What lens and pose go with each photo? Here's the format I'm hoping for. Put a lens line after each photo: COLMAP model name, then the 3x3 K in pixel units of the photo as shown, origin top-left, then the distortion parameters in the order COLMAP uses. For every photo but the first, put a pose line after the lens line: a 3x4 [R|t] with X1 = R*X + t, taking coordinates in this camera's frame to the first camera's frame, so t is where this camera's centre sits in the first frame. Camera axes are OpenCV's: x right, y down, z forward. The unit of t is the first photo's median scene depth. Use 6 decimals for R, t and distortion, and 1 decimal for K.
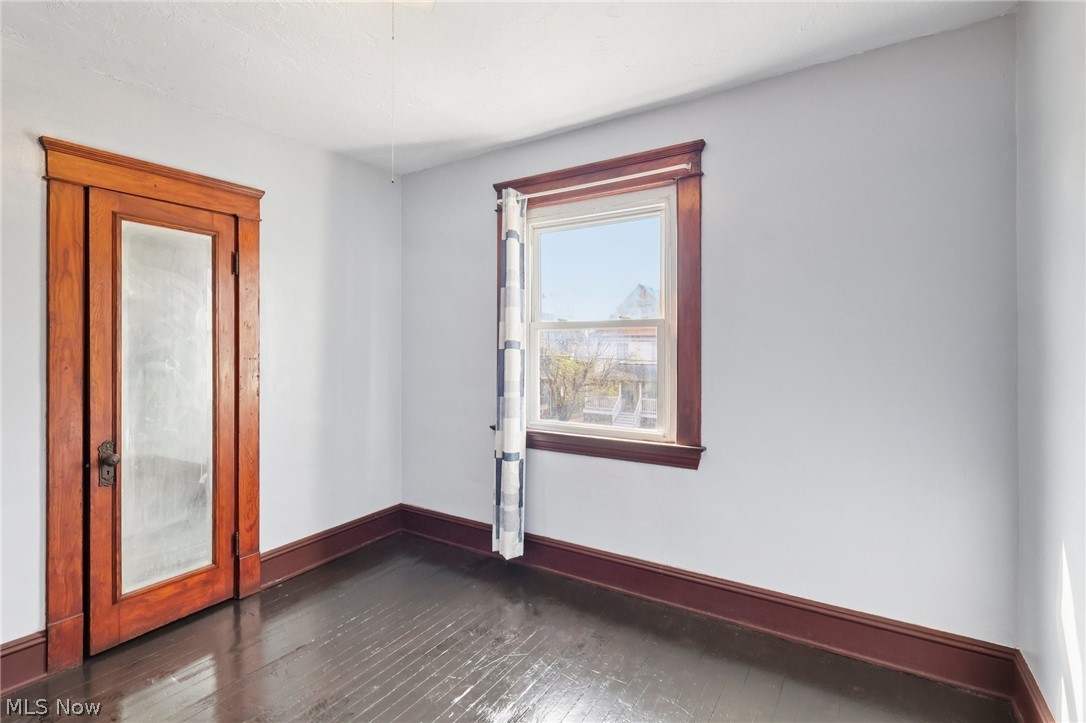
lens RADIAL K [[503.1, 0, 535.9], [0, 503.1, 347.9], [0, 0, 1]] dist [-0.000612, 0.000070]
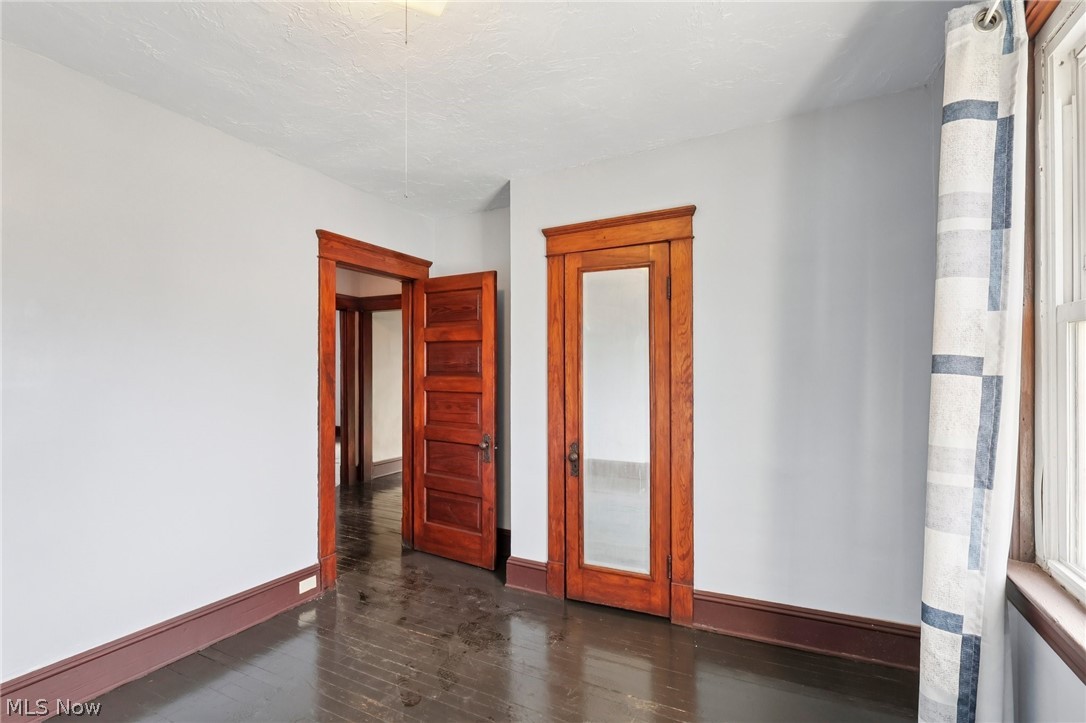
lens RADIAL K [[503.1, 0, 540.5], [0, 503.1, 371.2], [0, 0, 1]] dist [-0.000612, 0.000070]
pose [[0.106437, 0.000082, -0.994319, 0.390697], [0.004490, 0.999990, 0.000563, -0.002862], [0.994309, -0.004525, 0.106435, 0.661558]]
